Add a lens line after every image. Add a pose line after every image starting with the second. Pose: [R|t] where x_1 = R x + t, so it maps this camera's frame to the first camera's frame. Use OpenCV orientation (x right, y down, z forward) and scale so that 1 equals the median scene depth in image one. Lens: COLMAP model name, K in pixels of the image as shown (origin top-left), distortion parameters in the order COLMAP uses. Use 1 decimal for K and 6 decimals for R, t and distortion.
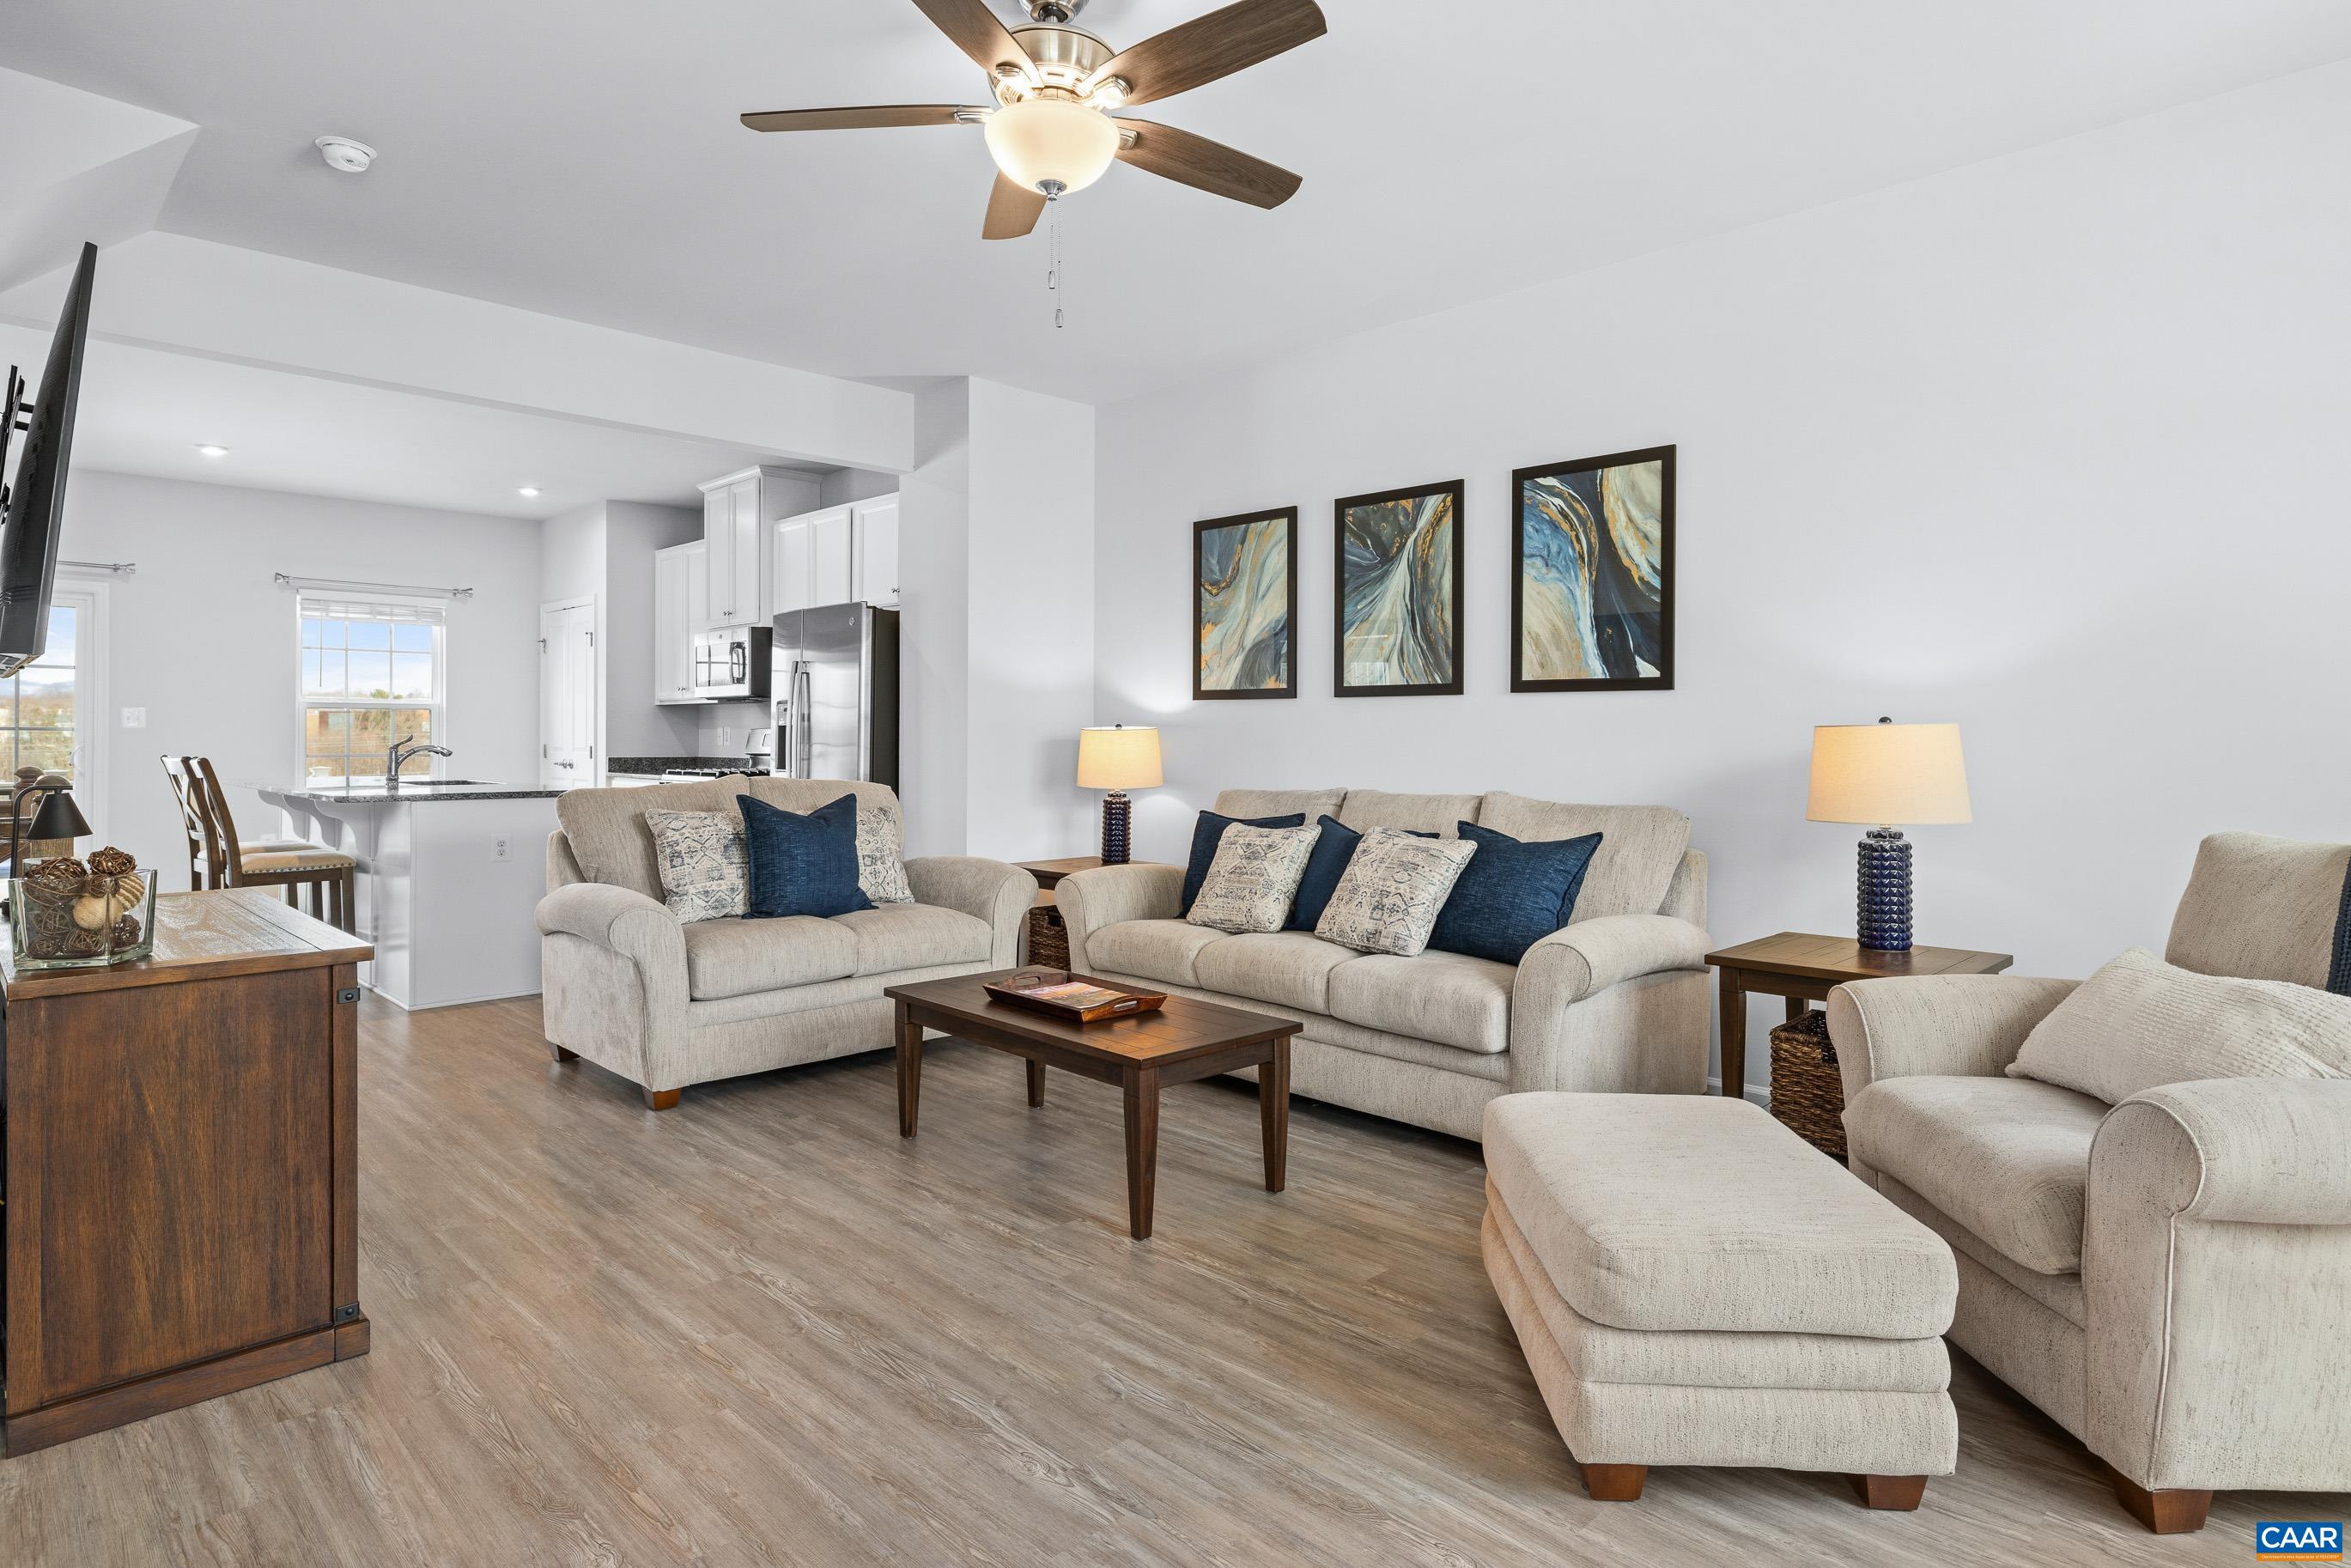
lens RADIAL K [[1275.0, 0, 1169.6], [0, 1275.0, 726.6], [0, 0, 1]] dist [-0.004548, 0.000389]
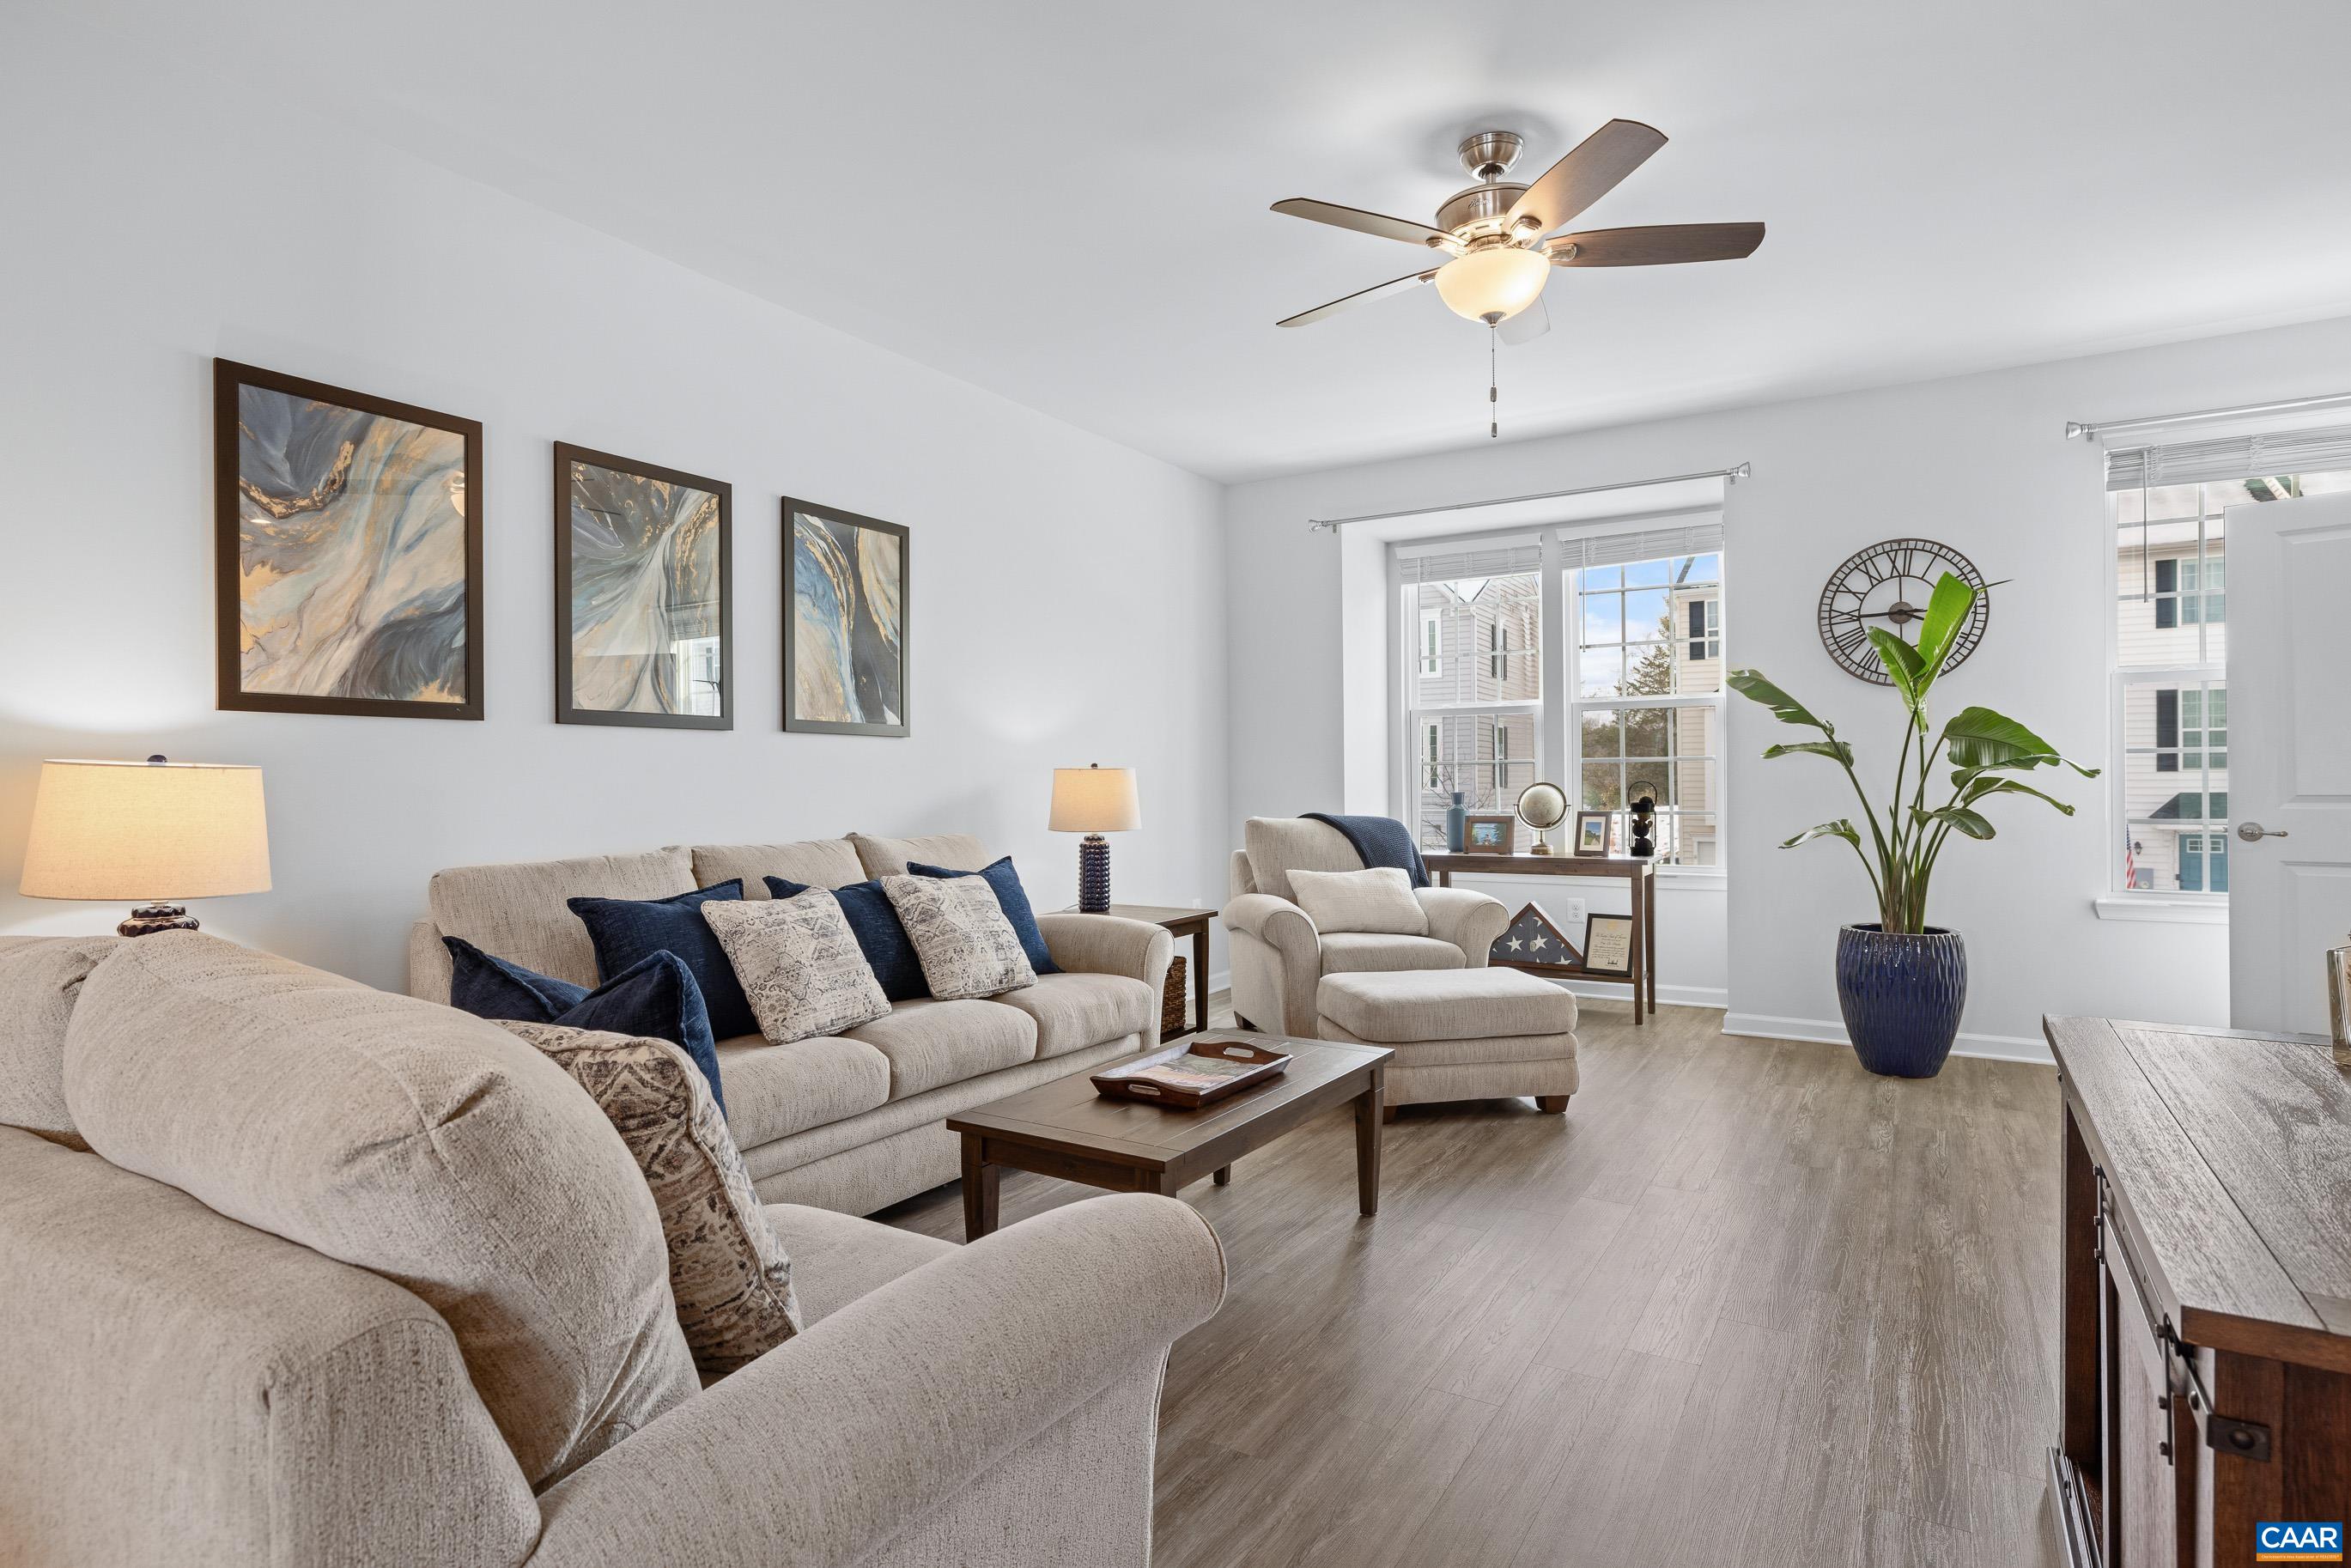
lens RADIAL K [[1221.7, 0, 1171.8], [0, 1221.7, 779.5], [0, 0, 1]] dist [-0.003844, -0.000094]
pose [[-0.242562, -0.002662, 0.970132, -0.654575], [-0.002146, 0.999995, 0.002208, 0.006252], [-0.970134, -0.001547, -0.242566, 0.904446]]
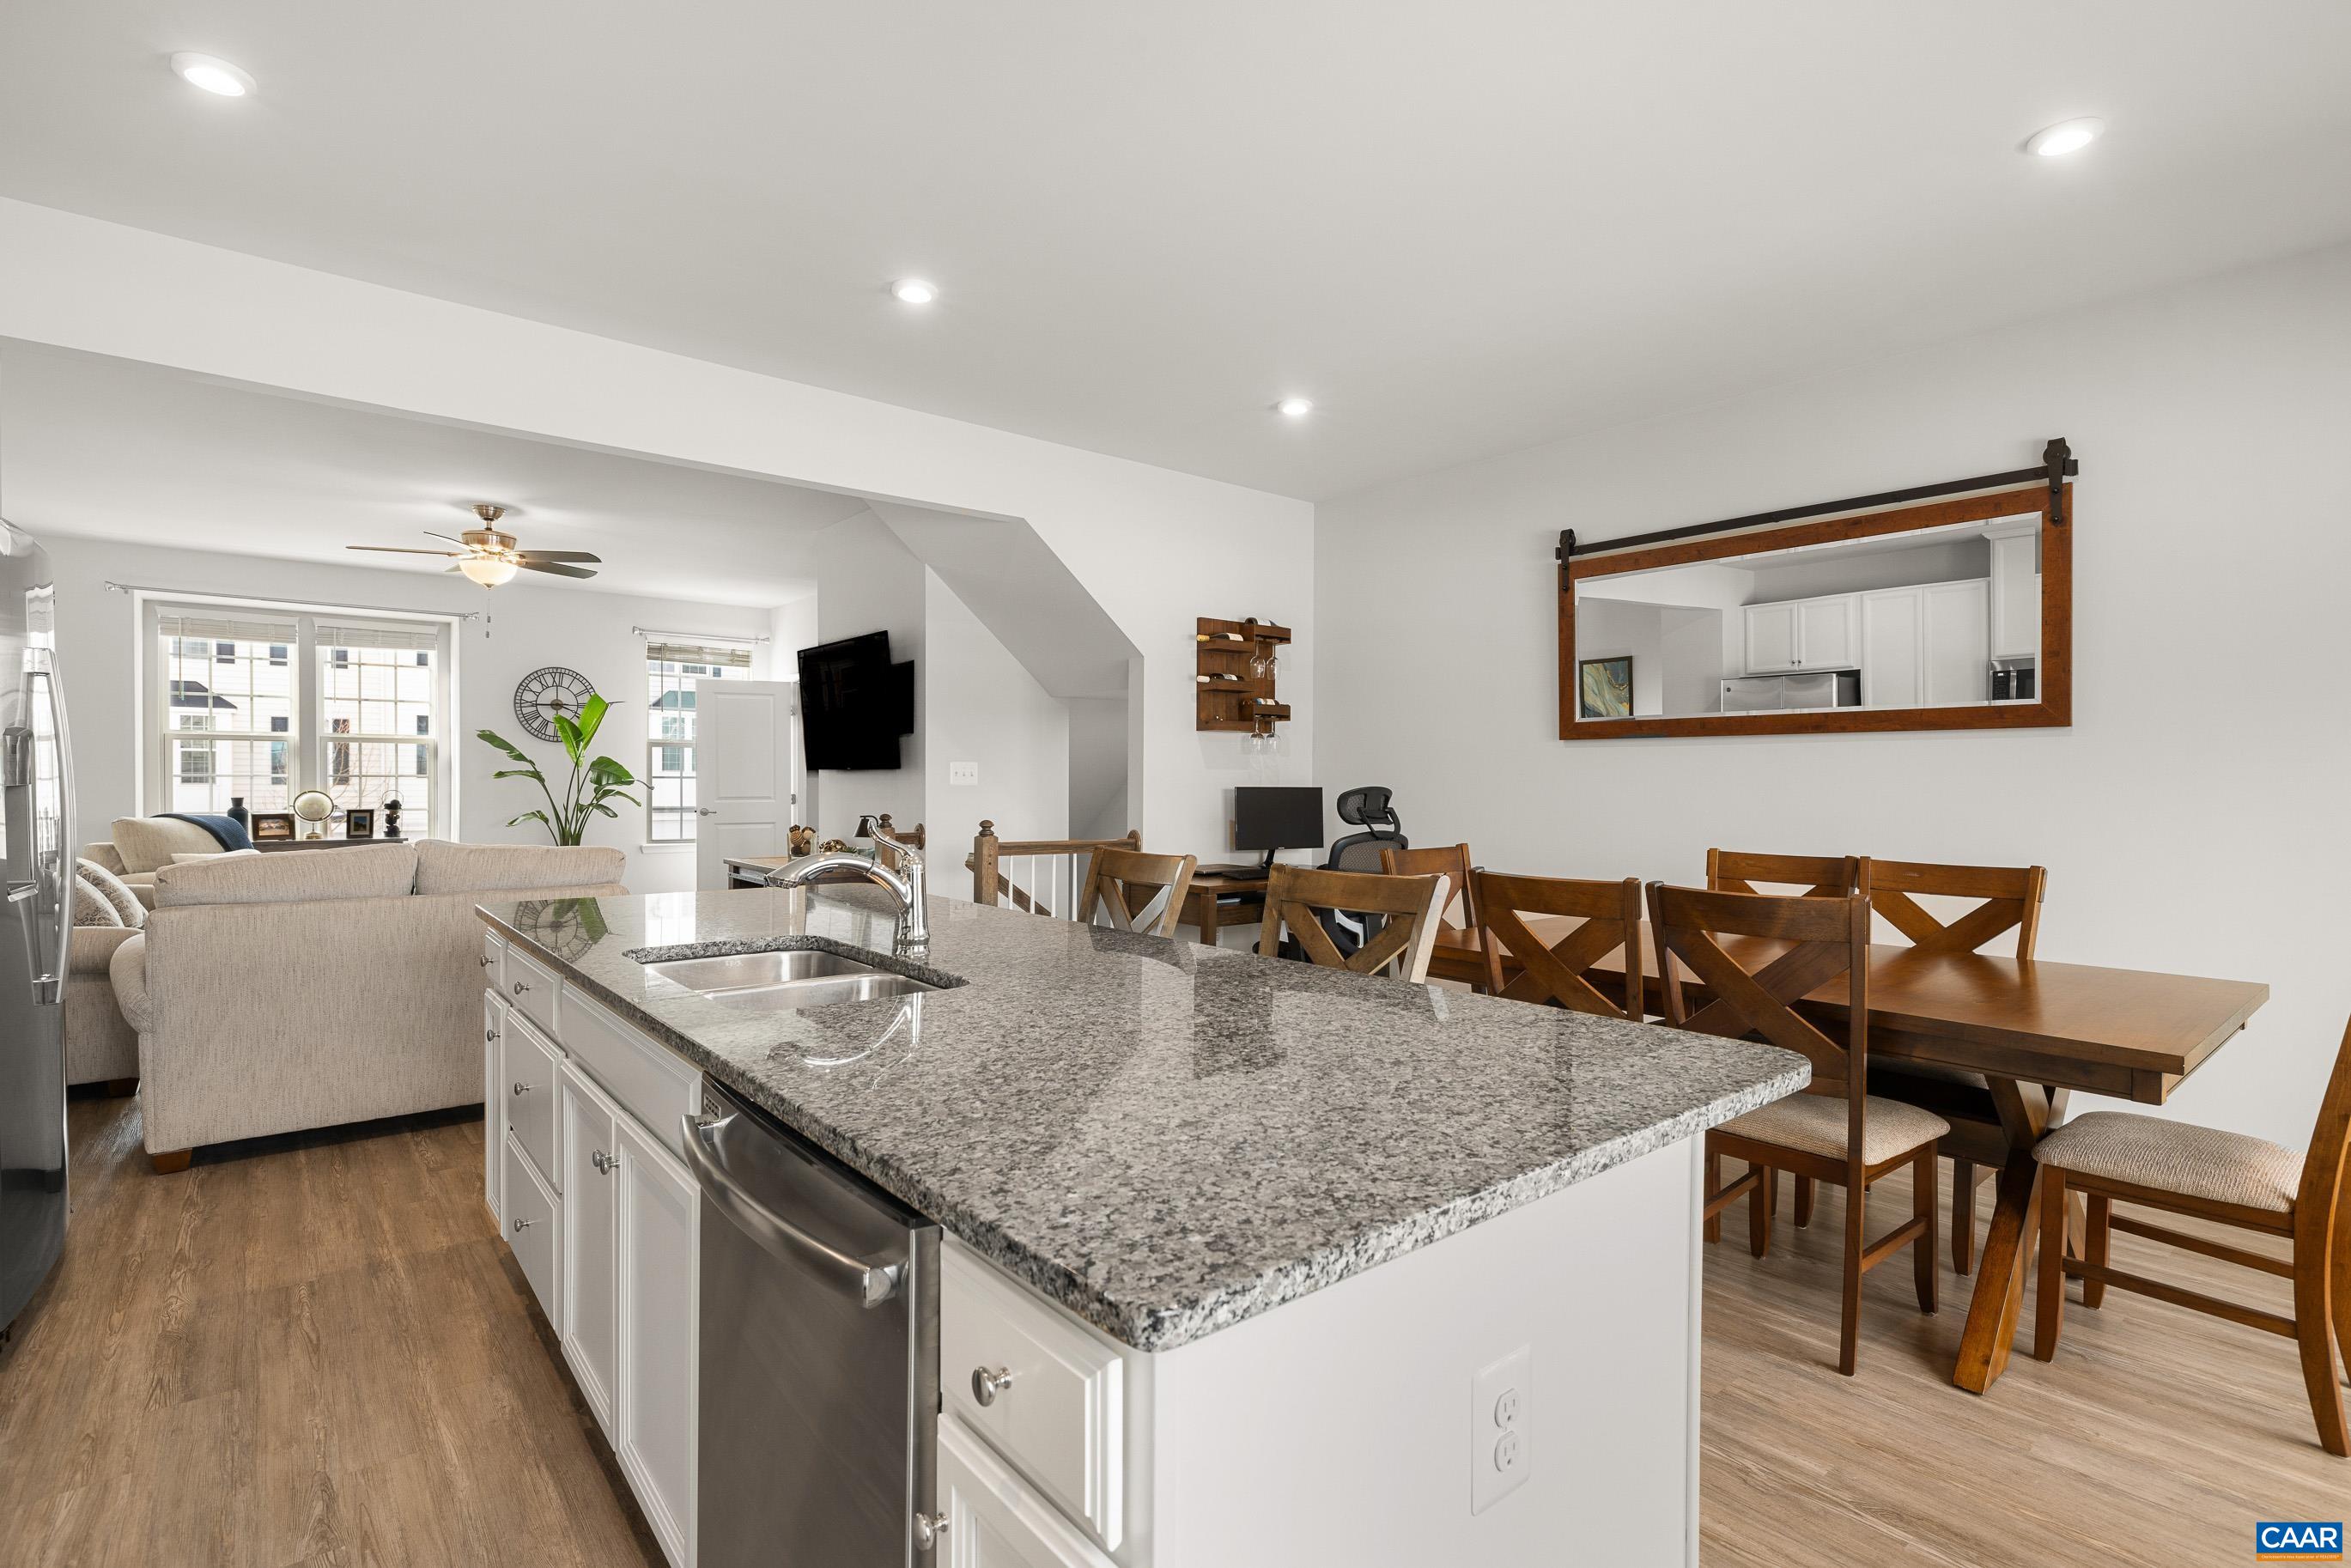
lens RADIAL K [[1111.7, 0, 1173.9], [0, 1111.7, 790.6], [0, 0, 1]] dist [-0.003256, -0.000111]
pose [[-0.996122, -0.009499, 0.087474, -1.011162], [-0.009440, 0.999955, 0.001092, -0.004186], [-0.087480, 0.000262, -0.996166, 1.876286]]
